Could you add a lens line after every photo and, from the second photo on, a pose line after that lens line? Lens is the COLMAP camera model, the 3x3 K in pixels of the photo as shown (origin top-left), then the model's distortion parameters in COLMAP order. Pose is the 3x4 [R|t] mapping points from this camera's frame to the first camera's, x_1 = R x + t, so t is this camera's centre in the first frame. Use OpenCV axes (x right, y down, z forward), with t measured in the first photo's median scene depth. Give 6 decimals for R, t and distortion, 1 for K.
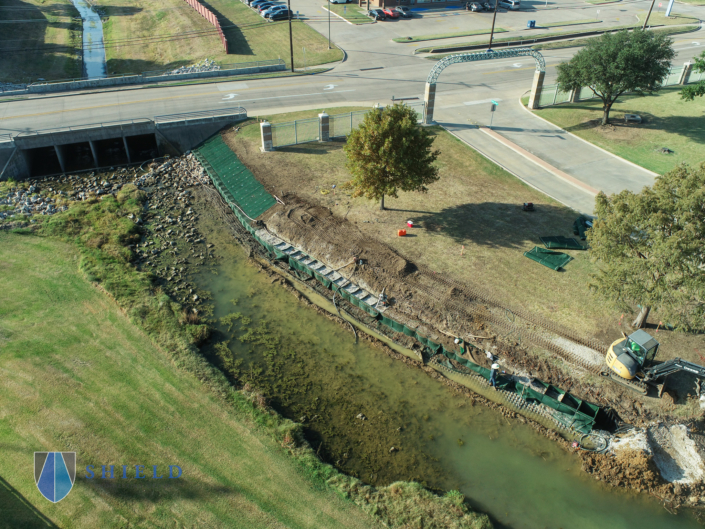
lens RADIAL K [[537.5, 0, 355.4], [0, 537.5, 263.8], [0, 0, 1]] dist [-0.015082, 0.001777]
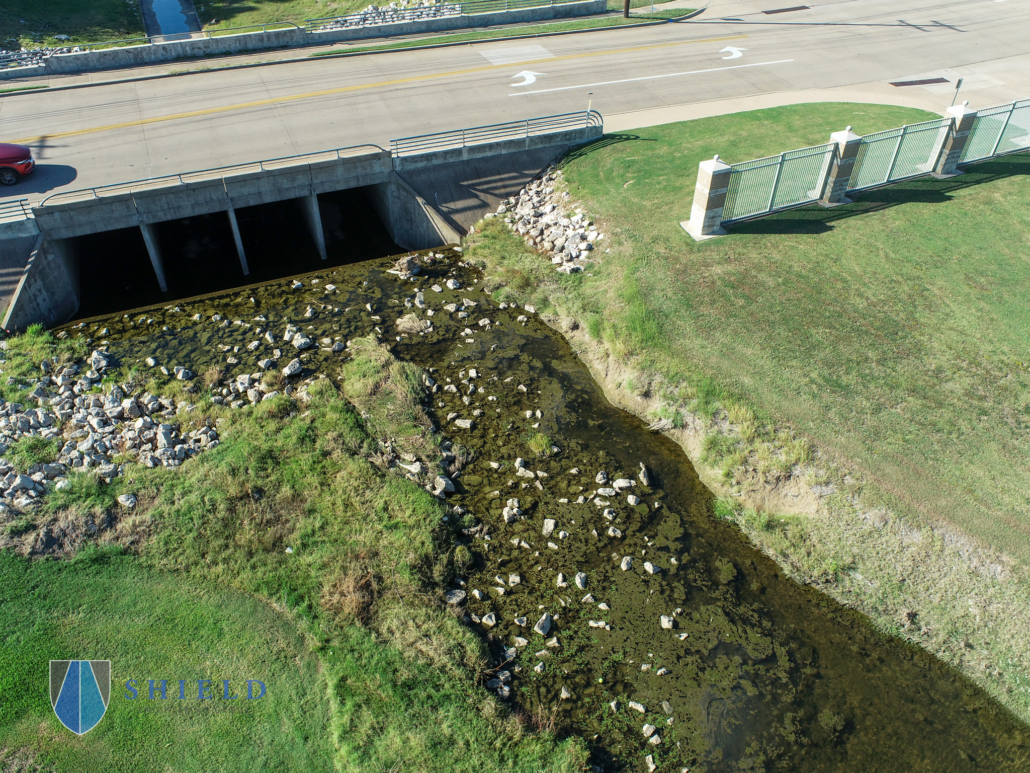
lens RADIAL K [[785.2, 0, 521.6], [0, 785.2, 391.6], [0, 0, 1]] dist [-0.015082, 0.001777]
pose [[0.999868, -0.012352, 0.010535, -0.303477], [0.011182, 0.994447, 0.104647, -0.159631], [-0.011769, -0.104516, 0.994454, 0.438460]]
